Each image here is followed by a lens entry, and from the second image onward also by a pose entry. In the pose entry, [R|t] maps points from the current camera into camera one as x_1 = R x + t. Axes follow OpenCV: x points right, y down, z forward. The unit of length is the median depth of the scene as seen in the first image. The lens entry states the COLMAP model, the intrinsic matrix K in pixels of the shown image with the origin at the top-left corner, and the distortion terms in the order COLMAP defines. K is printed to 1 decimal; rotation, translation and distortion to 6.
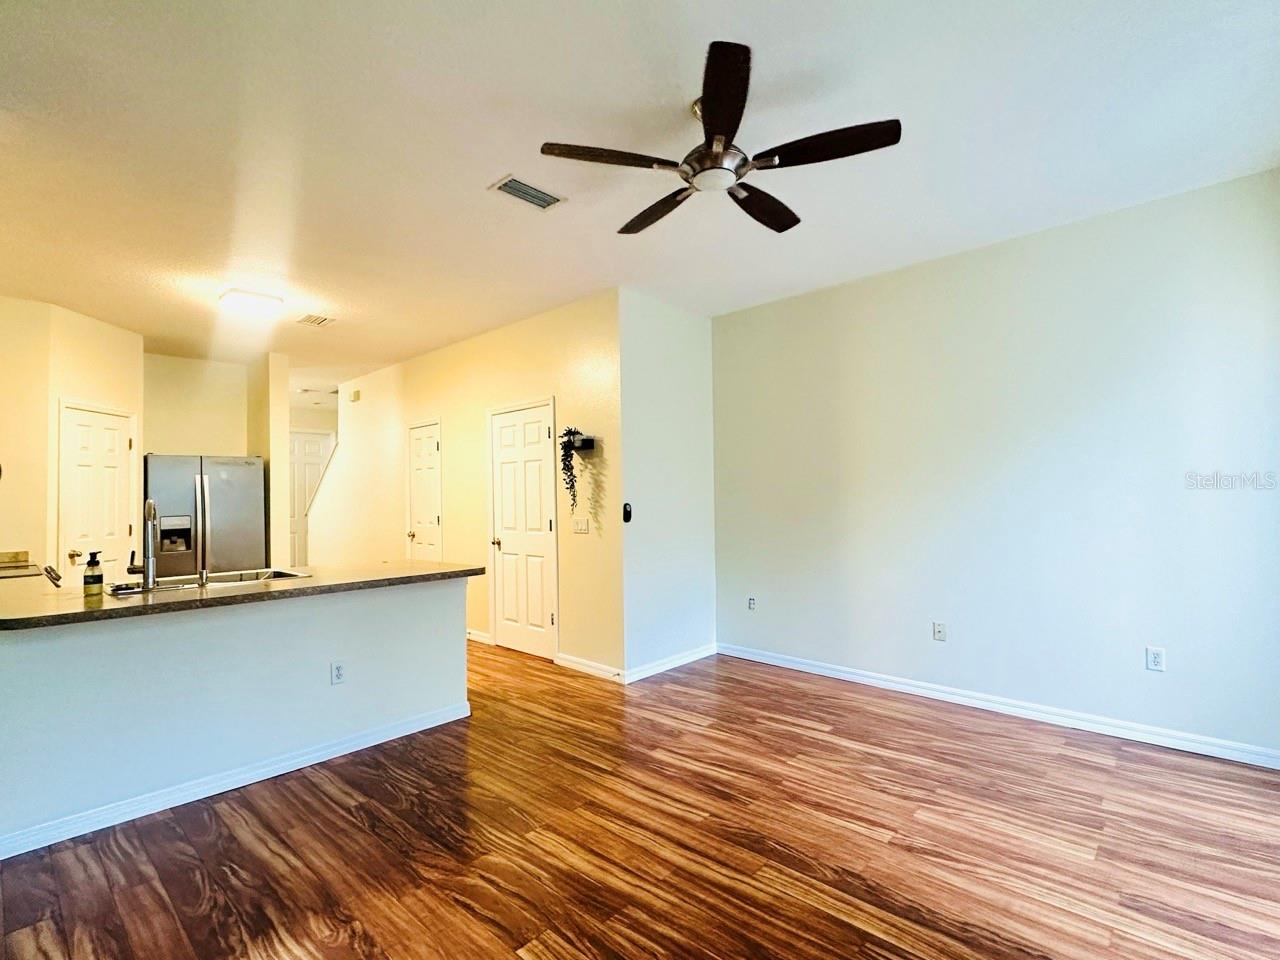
lens RADIAL K [[608.9, 0, 640.0], [0, 608.9, 480.0], [0, 0, 1]] dist [-0.001300, -0.000348]
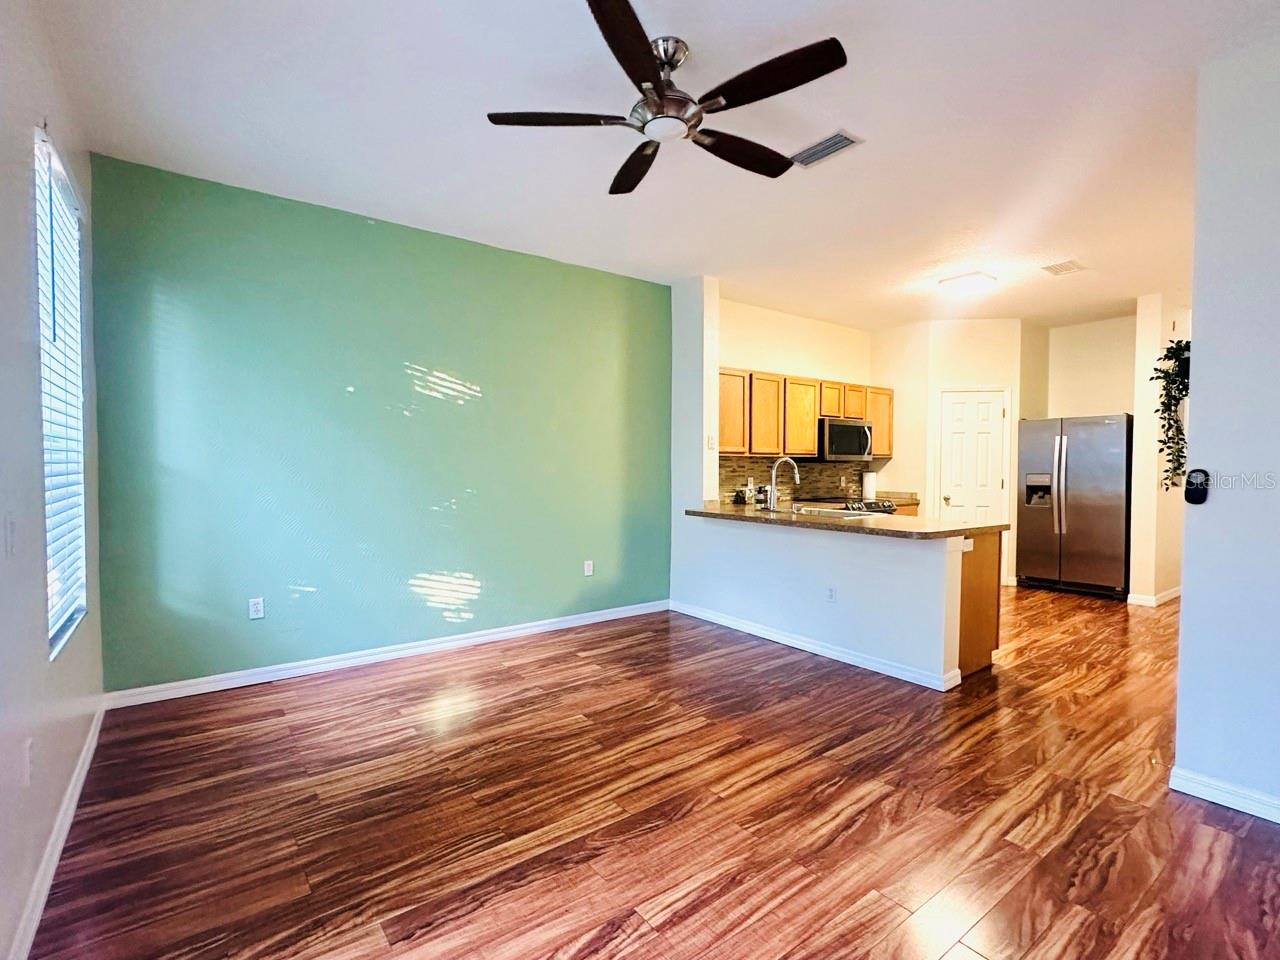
lens RADIAL K [[609.1, 0, 637.3], [0, 609.1, 481.8], [0, 0, 1]] dist [-0.003521, 0.000577]
pose [[-0.183734, 0.042862, -0.982041, 0.920341], [0.025027, 0.998929, 0.038917, 0.024551], [0.982657, -0.017427, -0.184610, 0.940024]]
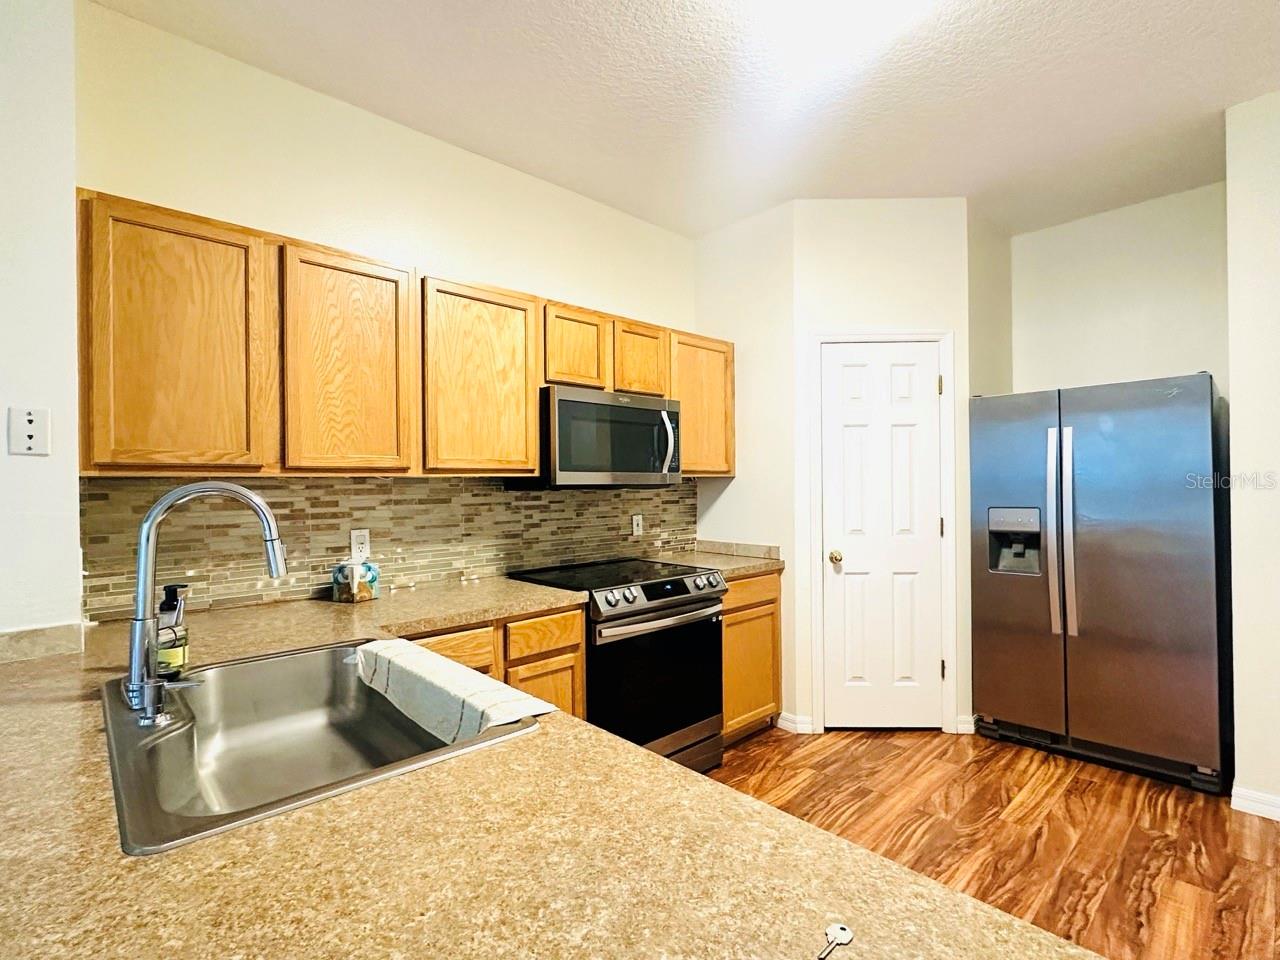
lens RADIAL K [[609.1, 0, 637.3], [0, 609.1, 481.8], [0, 0, 1]] dist [-0.003521, 0.000577]
pose [[-0.067647, 0.012063, -0.997636, -0.399682], [0.035738, 0.999315, 0.009660, 0.039986], [0.997069, -0.035000, -0.068032, 1.378000]]
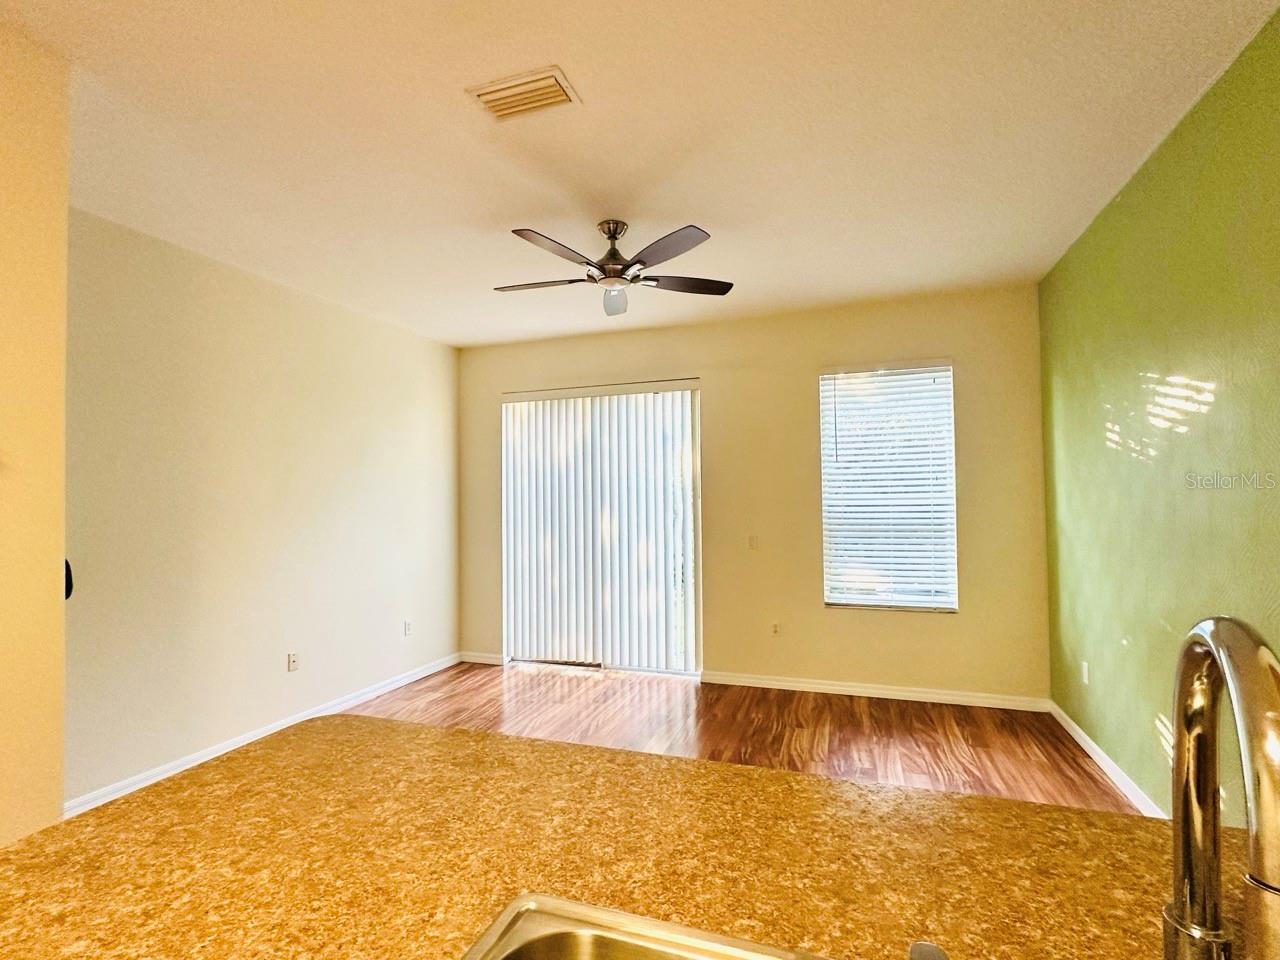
lens RADIAL K [[608.9, 0, 640.0], [0, 608.9, 480.0], [0, 0, 1]] dist [-0.001300, -0.000348]
pose [[-0.401320, 0.050890, 0.914523, -0.914108], [-0.006948, 0.998257, -0.058599, 0.010307], [-0.915912, -0.029871, -0.400267, 1.226855]]
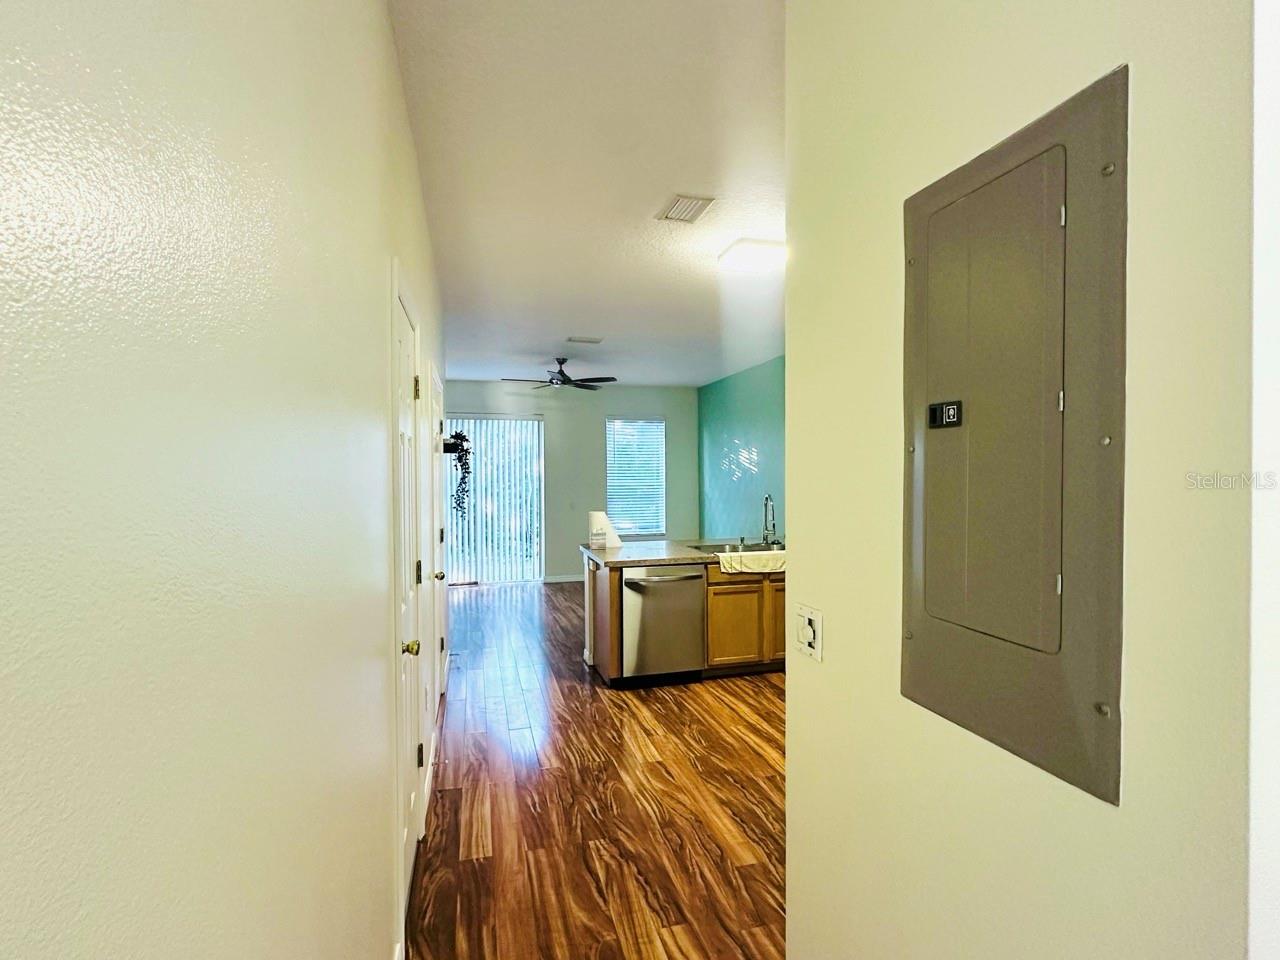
lens RADIAL K [[608.9, 0, 640.0], [0, 608.9, 480.0], [0, 0, 1]] dist [-0.001300, -0.000348]
pose [[-0.848619, 0.019516, 0.528645, -1.449665], [0.006301, 0.999621, -0.026790, 0.035690], [-0.528968, -0.019403, -0.848420, 2.733175]]
